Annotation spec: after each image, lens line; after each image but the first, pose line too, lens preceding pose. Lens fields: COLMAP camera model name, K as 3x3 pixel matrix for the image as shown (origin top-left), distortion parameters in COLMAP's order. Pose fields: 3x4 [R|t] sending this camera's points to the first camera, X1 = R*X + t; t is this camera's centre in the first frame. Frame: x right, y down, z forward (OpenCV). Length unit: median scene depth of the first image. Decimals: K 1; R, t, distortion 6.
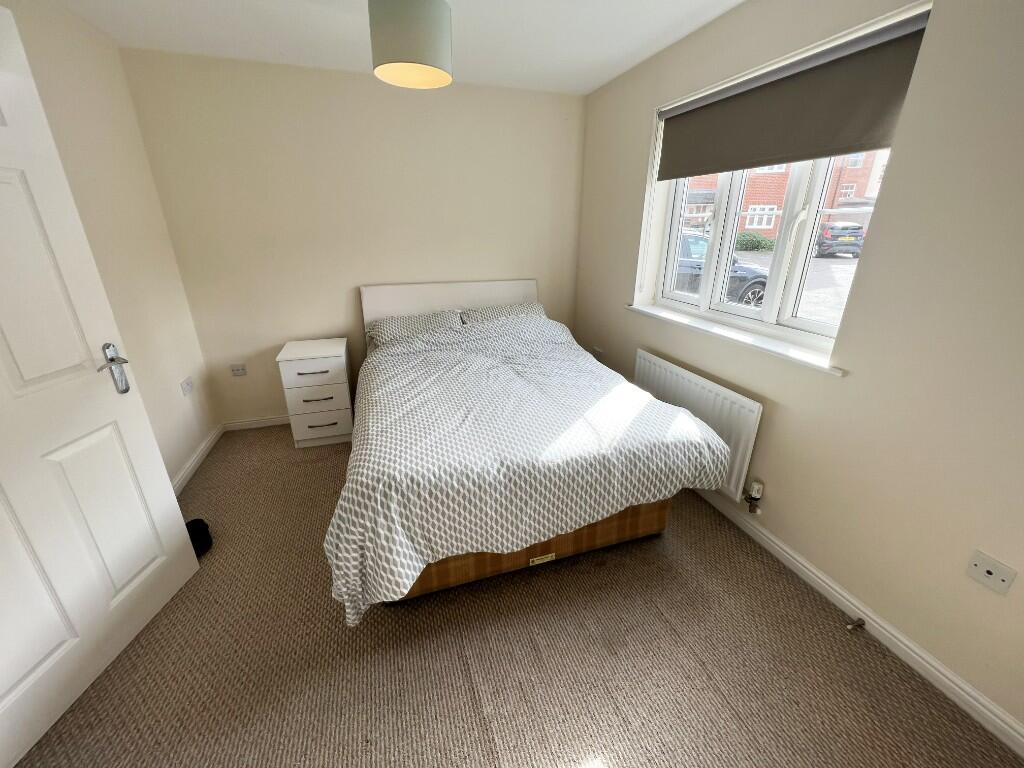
lens RADIAL K [[410.4, 0, 510.6], [0, 410.4, 379.4], [0, 0, 1]] dist [0.000694, -0.000003]
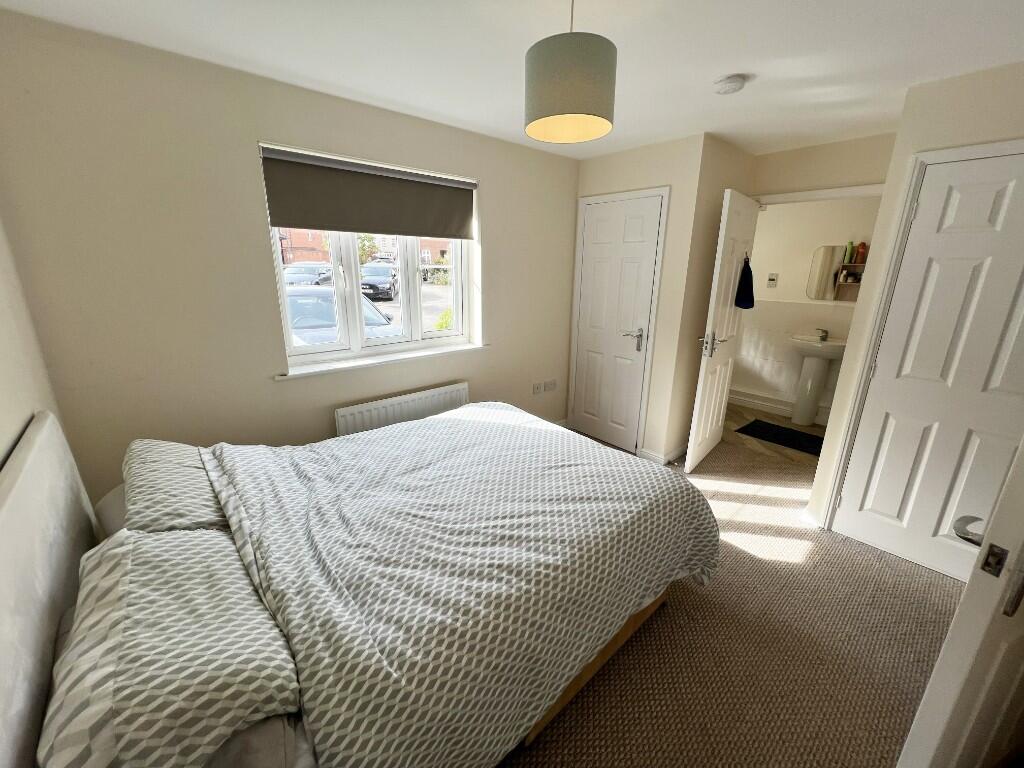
lens RADIAL K [[410.4, 0, 510.6], [0, 410.4, 379.4], [0, 0, 1]] dist [0.000694, -0.000003]
pose [[-0.389573, -0.259400, 0.883711, -0.766195], [0.313351, 0.864942, 0.392028, -0.455250], [-0.866051, 0.429636, -0.255675, 1.078347]]
